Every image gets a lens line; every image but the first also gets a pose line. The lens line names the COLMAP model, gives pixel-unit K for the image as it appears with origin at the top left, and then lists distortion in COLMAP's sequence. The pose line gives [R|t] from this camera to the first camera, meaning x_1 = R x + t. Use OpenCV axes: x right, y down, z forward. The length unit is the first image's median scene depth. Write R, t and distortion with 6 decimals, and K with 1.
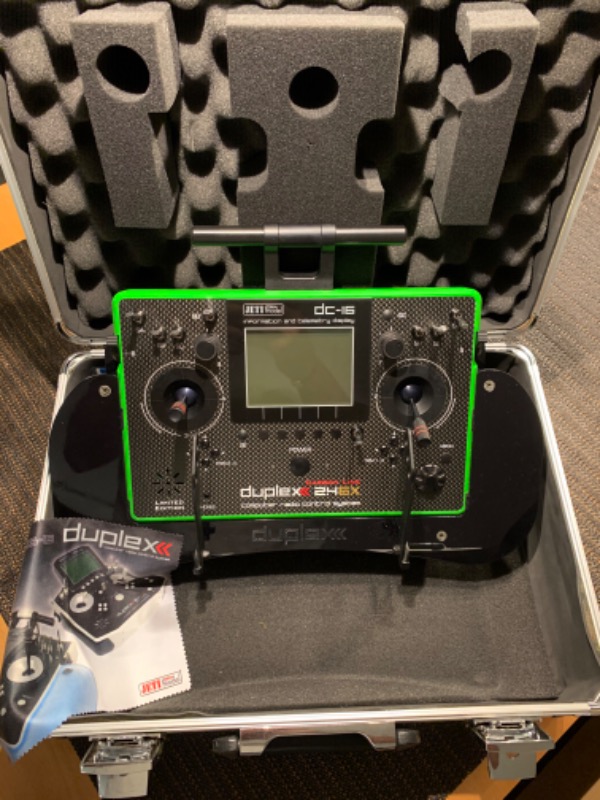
lens RADIAL K [[612.0, 0, 306.2], [0, 612.0, 403.4], [0, 0, 1]] dist [-0.003849, 0.007610]
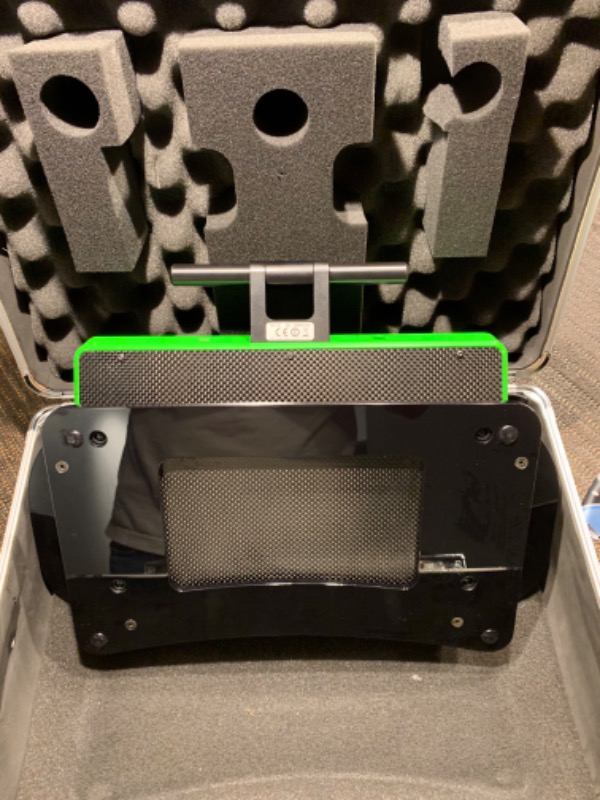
lens RADIAL K [[612.0, 0, 299.9], [0, 612.0, 397.9], [0, 0, 1]] dist [-0.003849, 0.007610]
pose [[0.998738, -0.023575, -0.044345, 0.058118], [0.020183, 0.996946, -0.075446, -0.022199], [0.045988, 0.074456, 0.996163, 0.108443]]
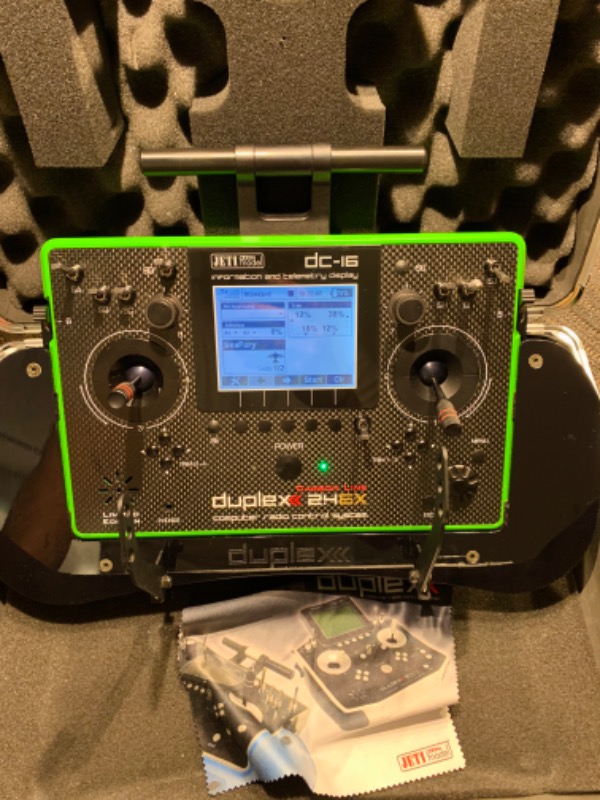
lens RADIAL K [[612.0, 0, 302.0], [0, 612.0, 400.1], [0, 0, 1]] dist [-0.003849, 0.007610]
pose [[0.999665, -0.014288, -0.021586, 0.033545], [0.013036, 0.998285, -0.057068, 0.050609], [0.022364, 0.056767, 0.998137, 0.246331]]
